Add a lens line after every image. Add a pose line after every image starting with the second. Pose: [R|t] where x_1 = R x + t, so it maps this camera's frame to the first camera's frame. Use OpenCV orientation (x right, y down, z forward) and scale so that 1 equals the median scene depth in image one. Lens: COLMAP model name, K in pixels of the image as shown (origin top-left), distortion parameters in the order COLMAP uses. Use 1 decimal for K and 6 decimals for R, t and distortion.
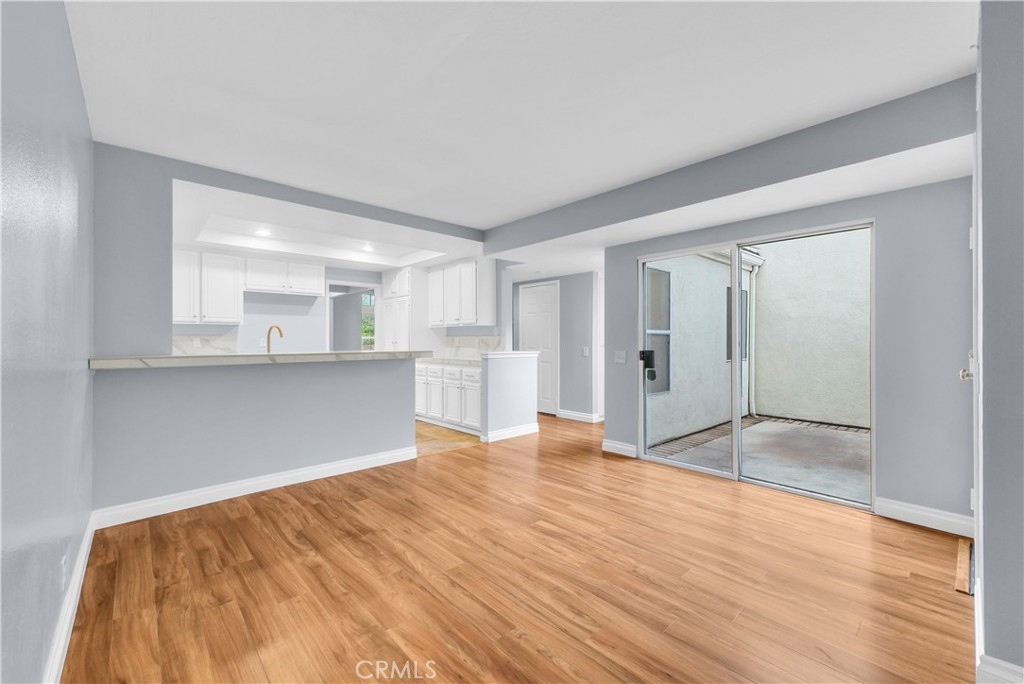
lens RADIAL K [[420.2, 0, 510.0], [0, 420.2, 342.0], [0, 0, 1]] dist [0.000517, 0.000259]
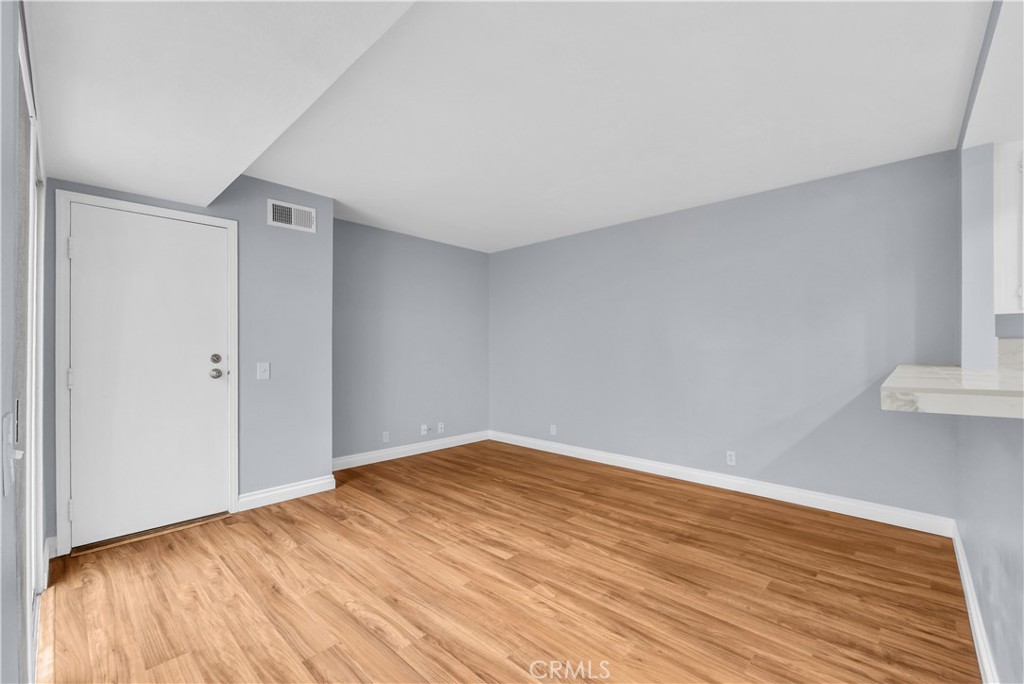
lens RADIAL K [[420.2, 0, 514.6], [0, 420.2, 346.4], [0, 0, 1]] dist [0.000517, 0.000259]
pose [[-0.996492, 0.000308, -0.083686, 0.140494], [0.000884, 0.999976, -0.006840, -0.005724], [0.083682, -0.006890, -0.996469, 2.021001]]
